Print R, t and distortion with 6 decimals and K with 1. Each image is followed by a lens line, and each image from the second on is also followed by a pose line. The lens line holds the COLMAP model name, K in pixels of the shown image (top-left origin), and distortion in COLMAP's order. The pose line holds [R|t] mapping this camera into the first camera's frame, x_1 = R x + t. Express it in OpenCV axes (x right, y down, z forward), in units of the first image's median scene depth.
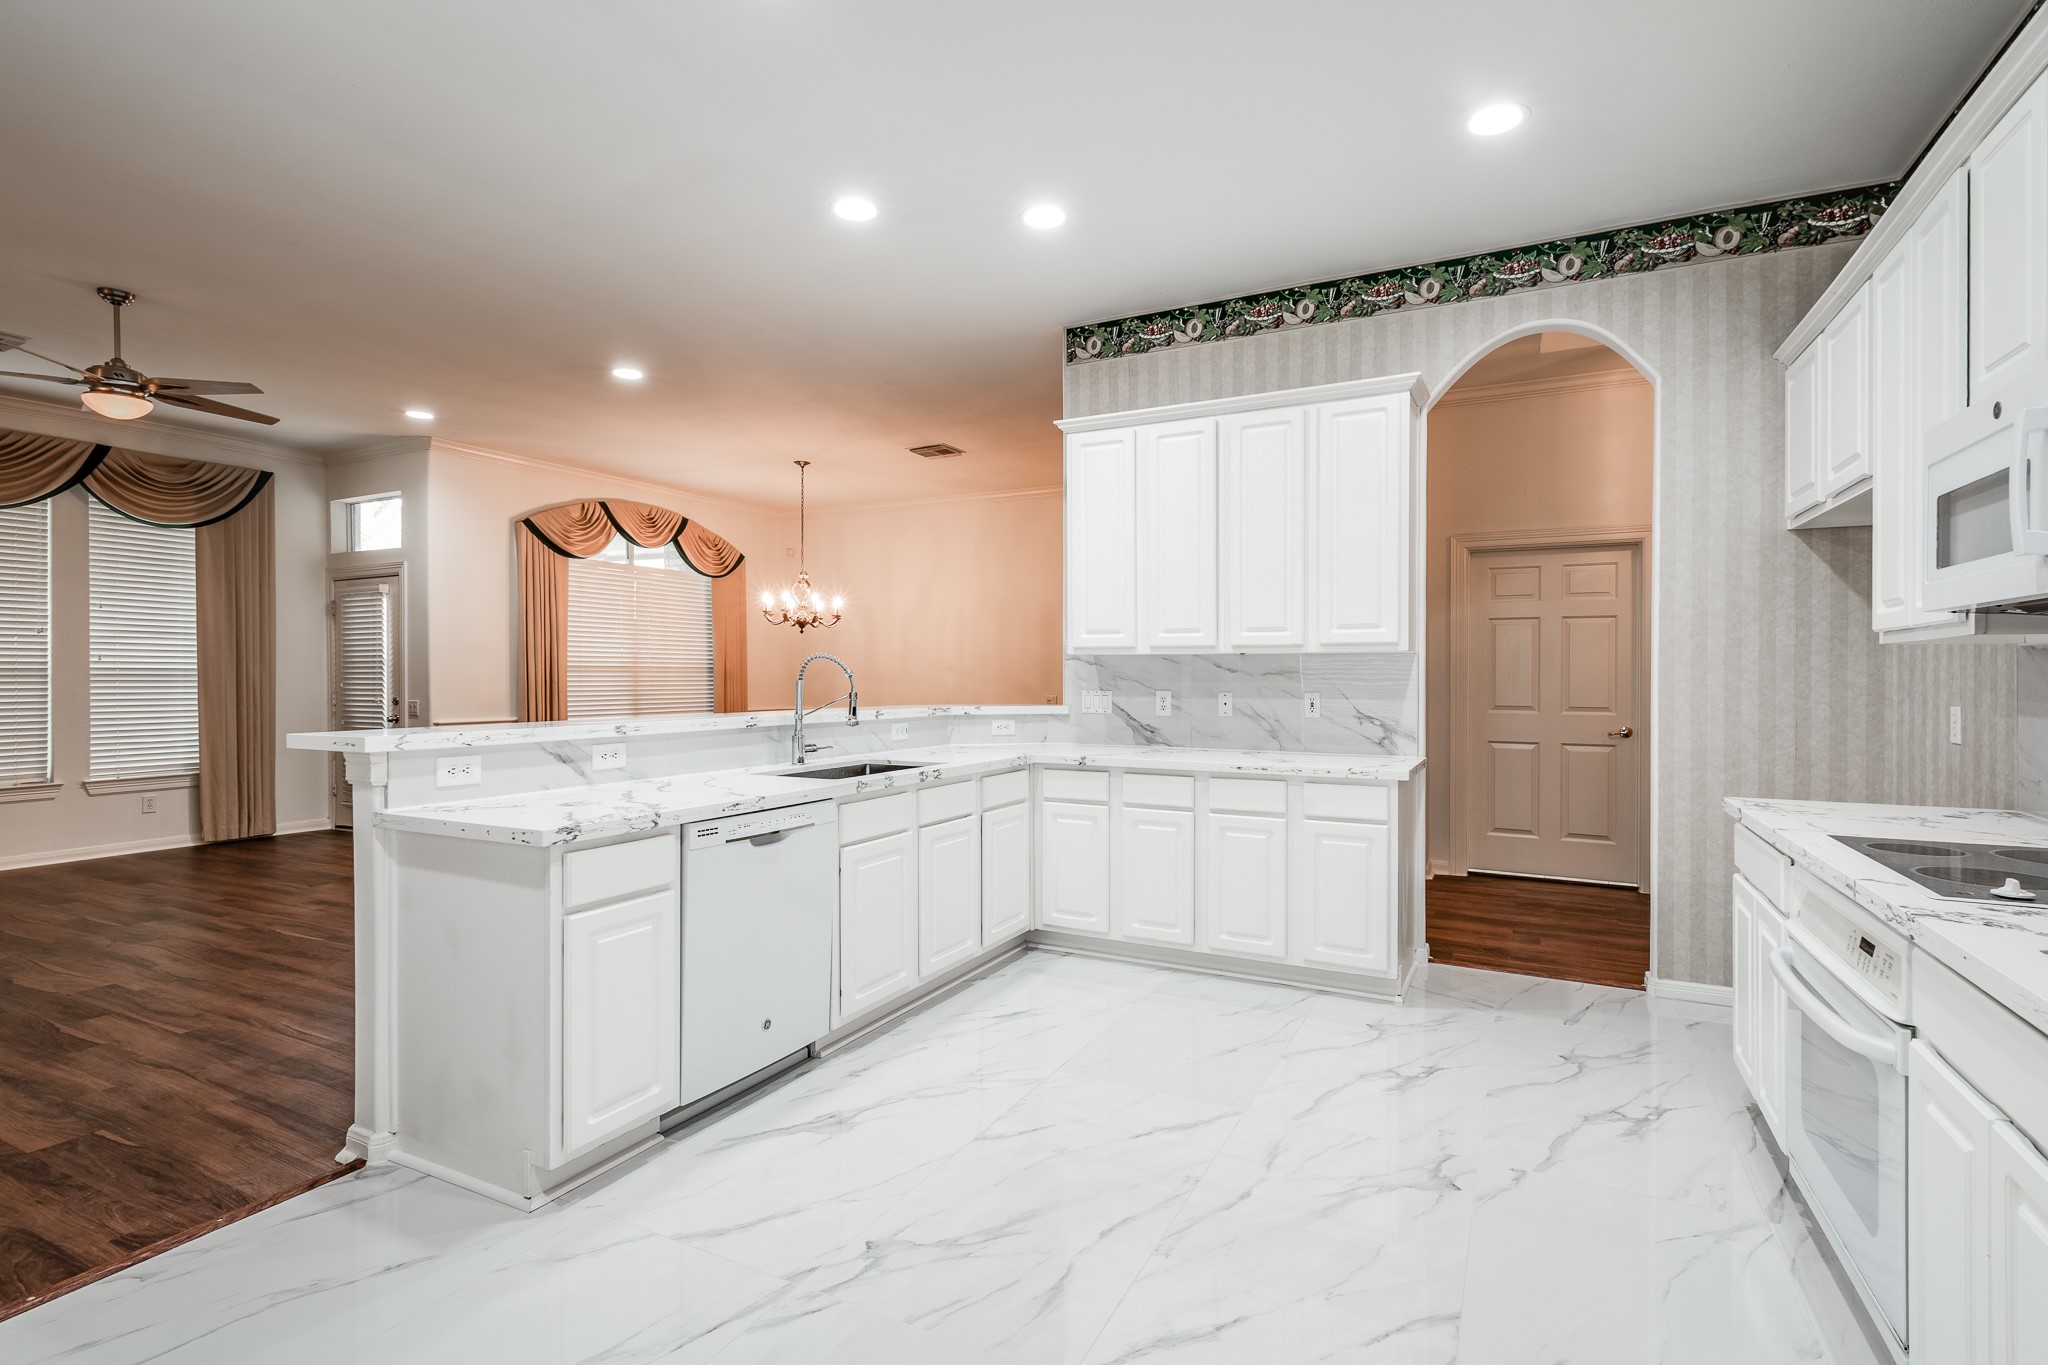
lens RADIAL K [[975.4, 0, 1052.1], [0, 975.4, 677.5], [0, 0, 1]] dist [-0.000566, -0.003372]
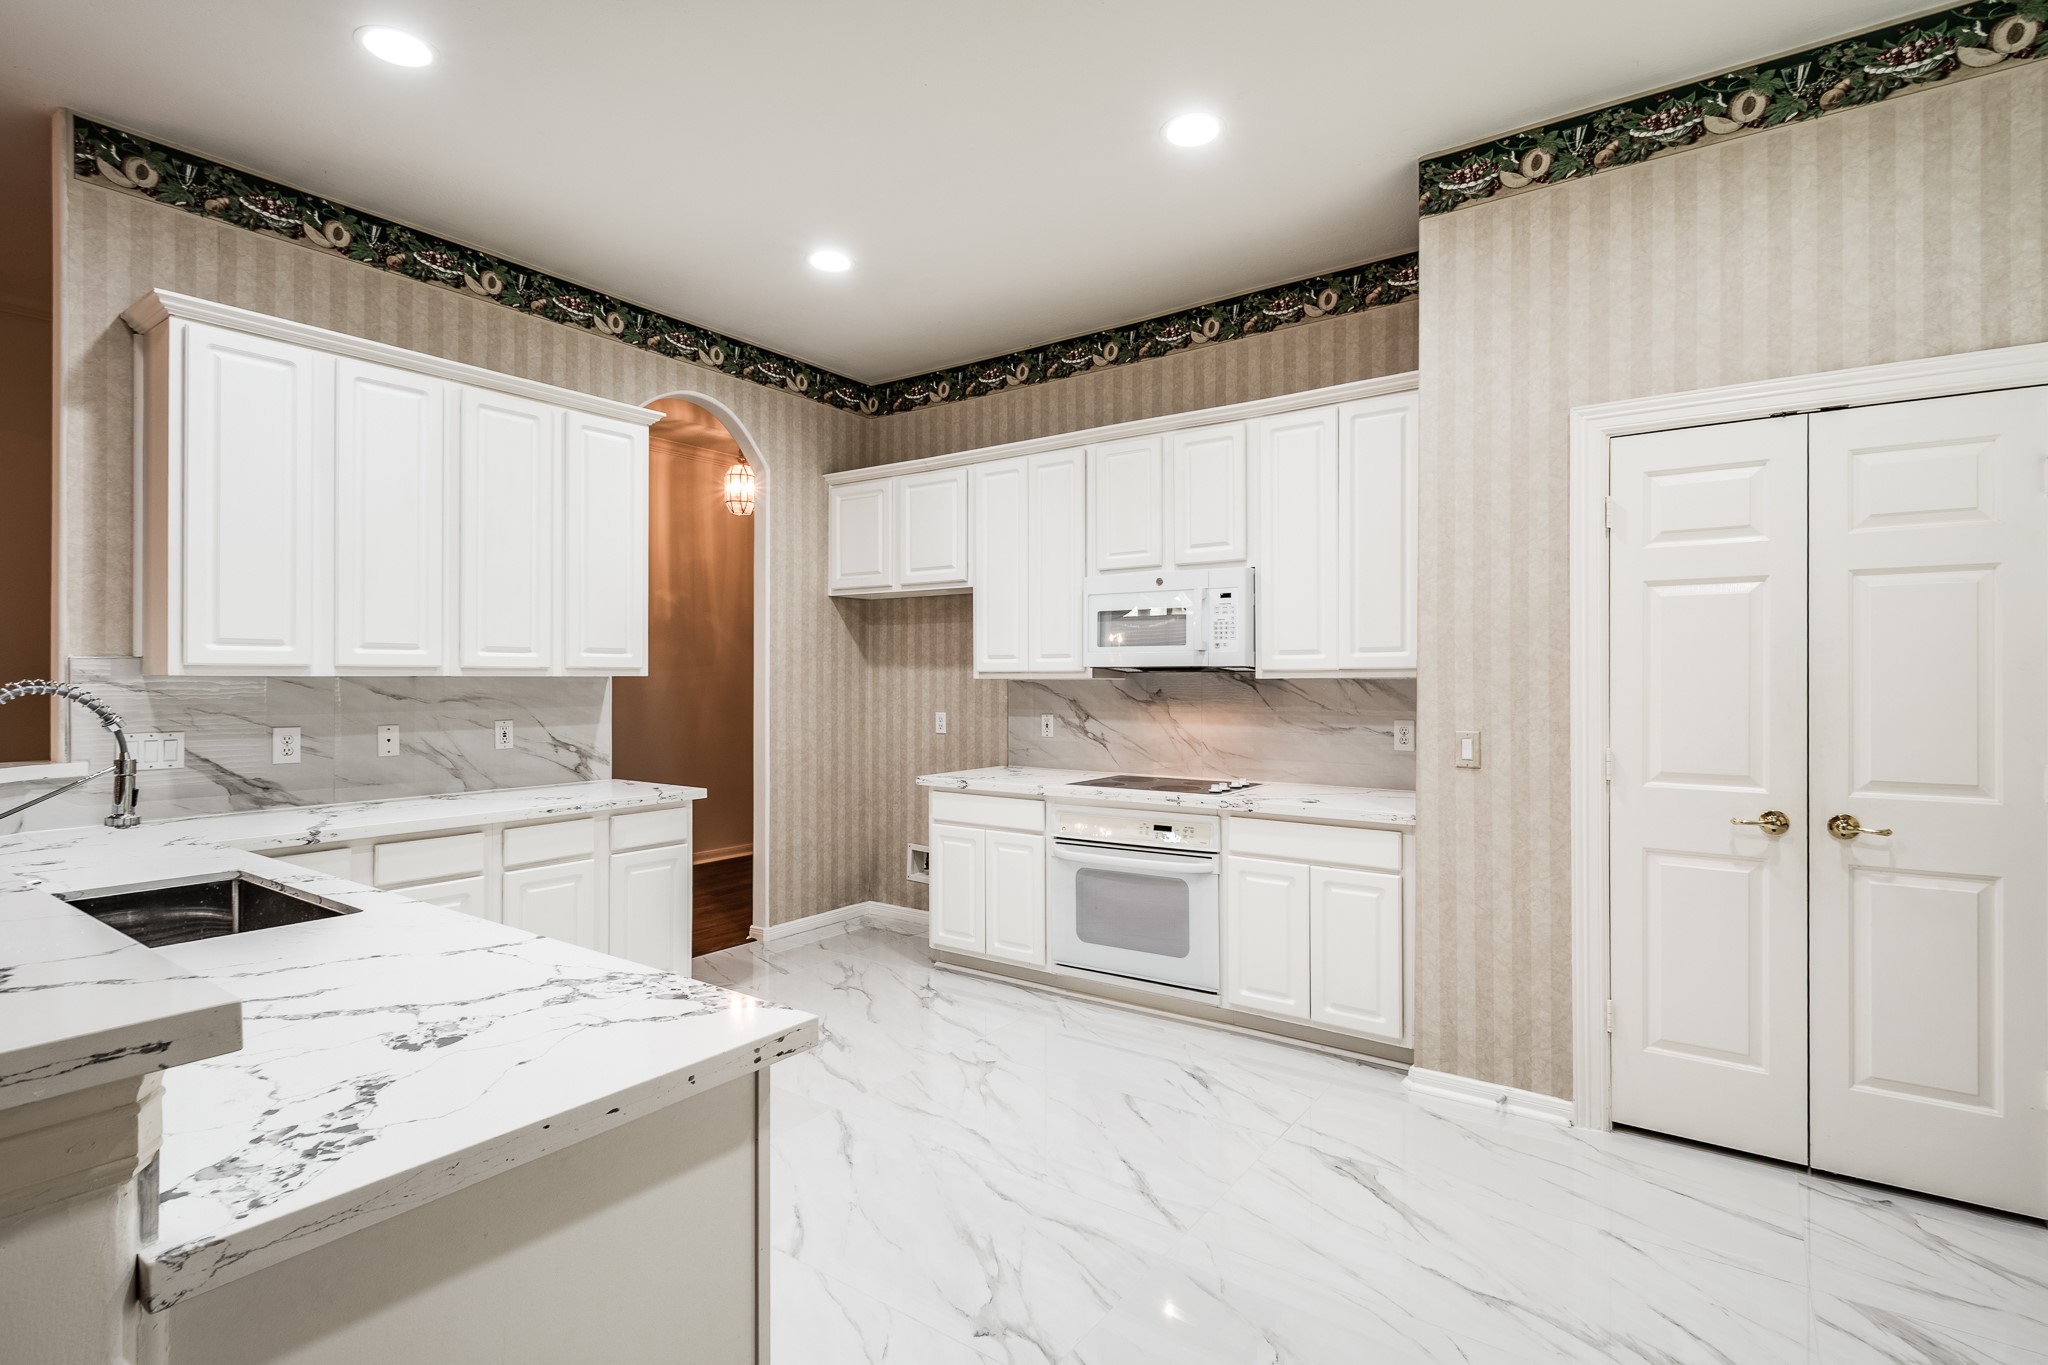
lens RADIAL K [[975.4, 0, 1025.3], [0, 975.4, 678.6], [0, 0, 1]] dist [-0.000566, -0.003372]
pose [[0.143346, -0.001972, 0.989671, -0.605557], [0.002390, 0.999996, 0.001646, -0.025952], [-0.989670, 0.002129, 0.143350, 0.452314]]
